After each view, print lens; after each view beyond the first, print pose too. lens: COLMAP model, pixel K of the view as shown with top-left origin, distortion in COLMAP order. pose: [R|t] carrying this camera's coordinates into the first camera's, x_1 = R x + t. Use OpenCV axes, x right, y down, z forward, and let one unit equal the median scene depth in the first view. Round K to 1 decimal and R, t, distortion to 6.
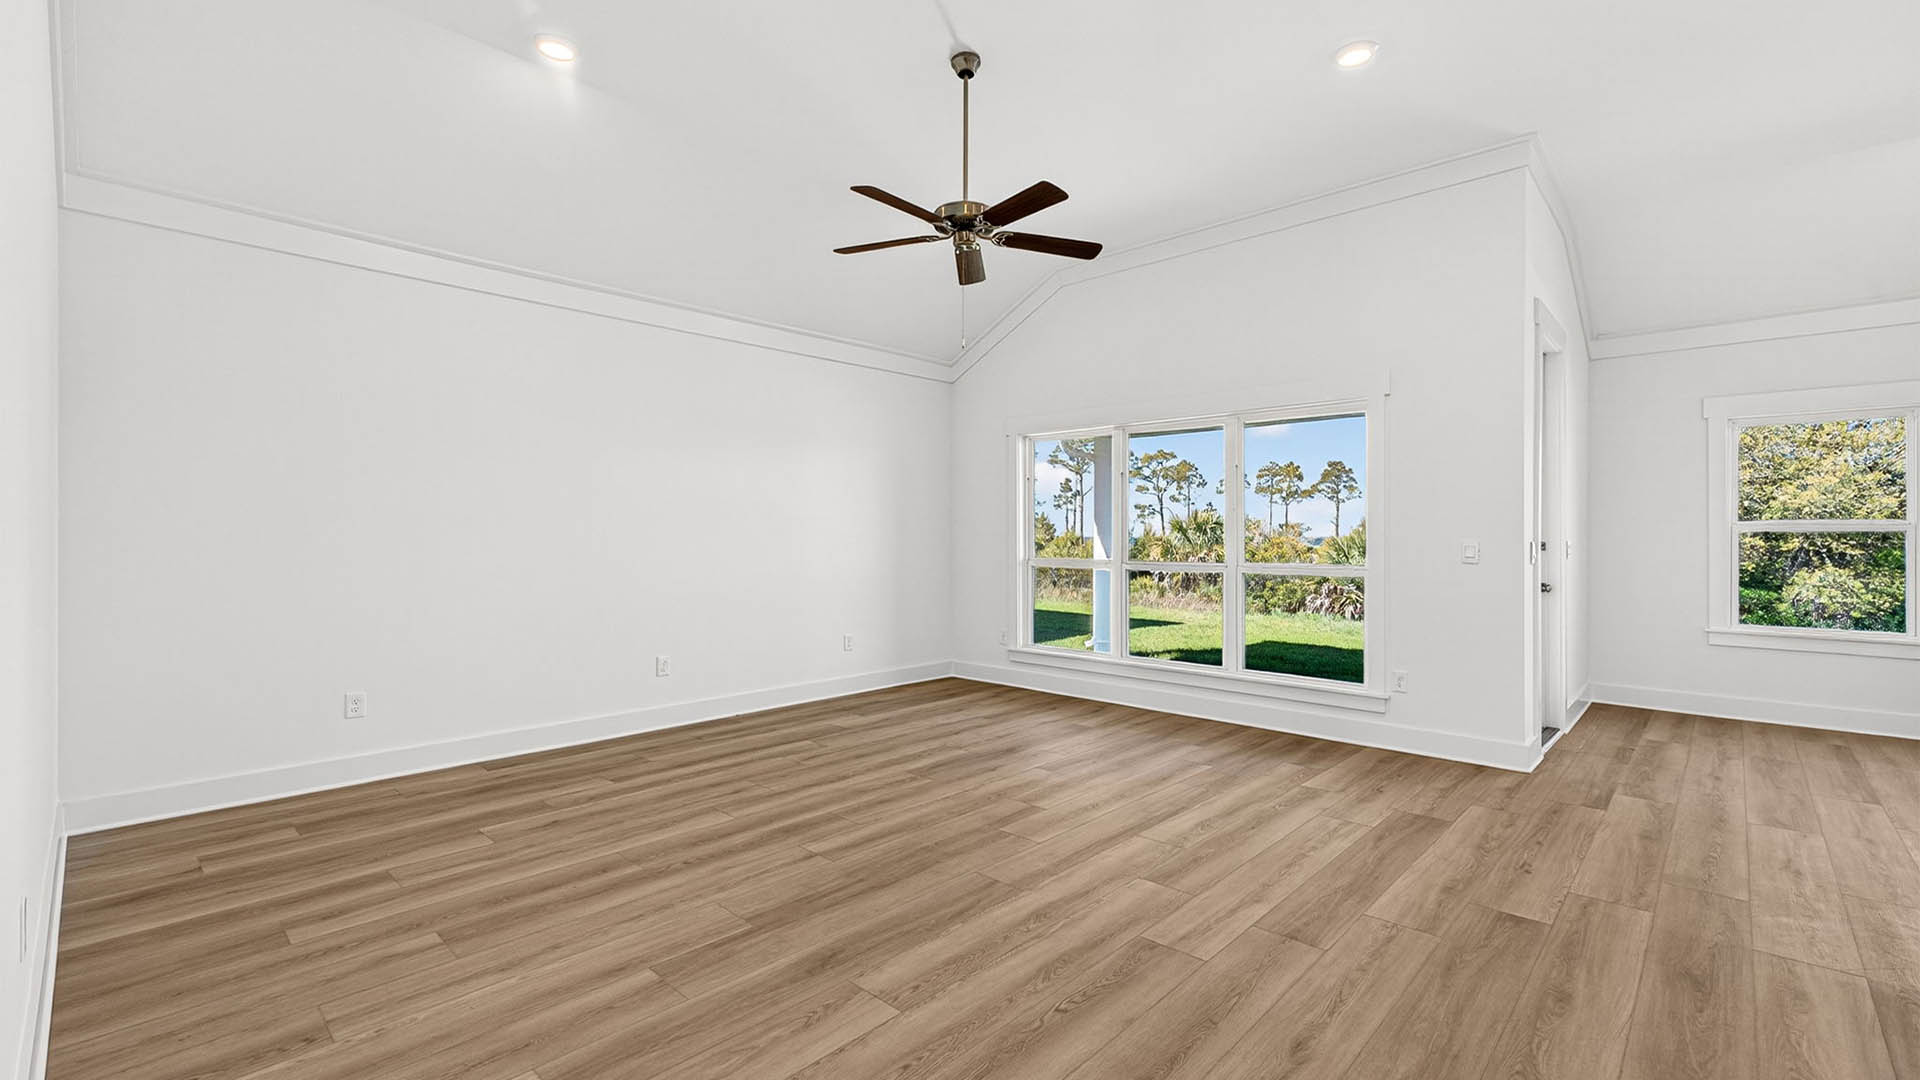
lens RADIAL K [[813.6, 0, 960.0], [0, 813.6, 540.0], [0, 0, 1]] dist [-0.000169, 0.000098]
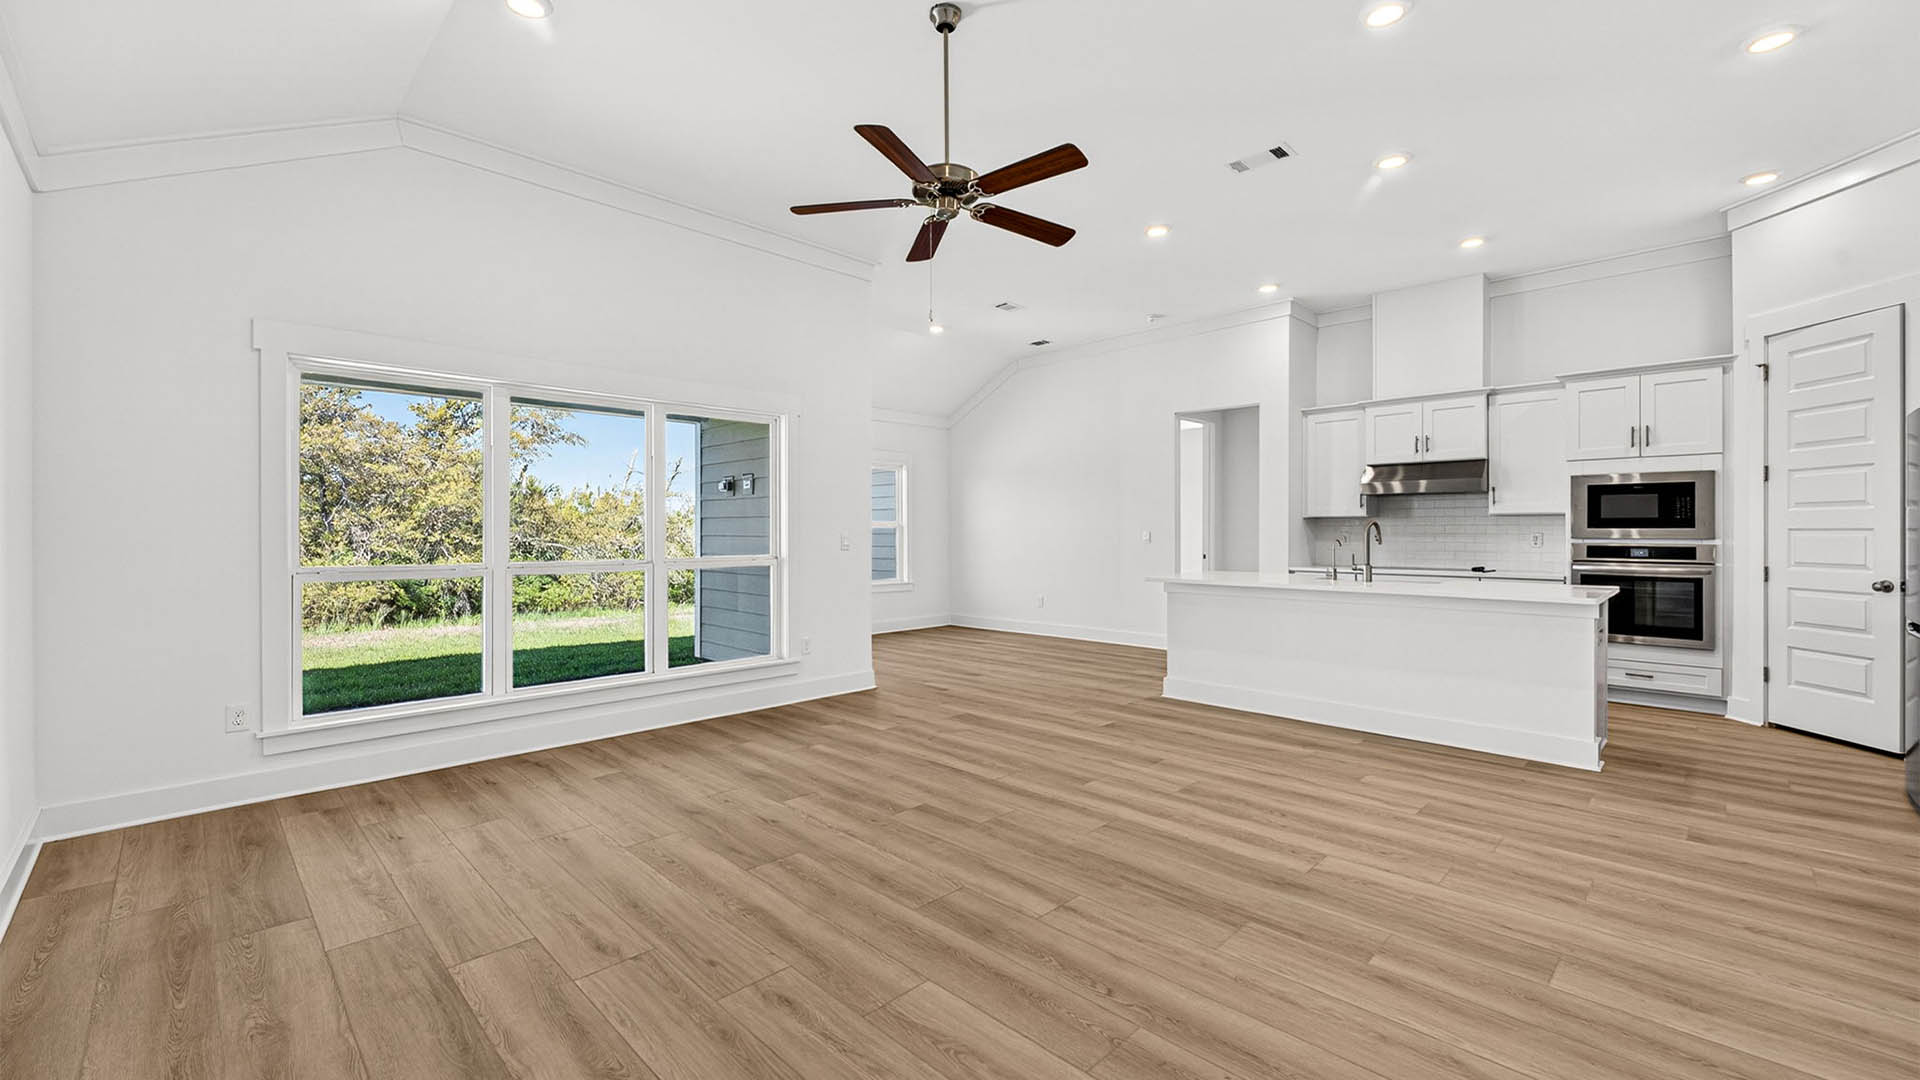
lens RADIAL K [[777.7, 0, 960.0], [0, 777.7, 540.0], [0, 0, 1]] dist [-0.002499, -0.000314]
pose [[0.024149, -0.013510, 0.999617, -0.835138], [0.011827, 0.999843, 0.013227, -0.007111], [-0.999638, 0.011503, 0.024305, 0.916508]]
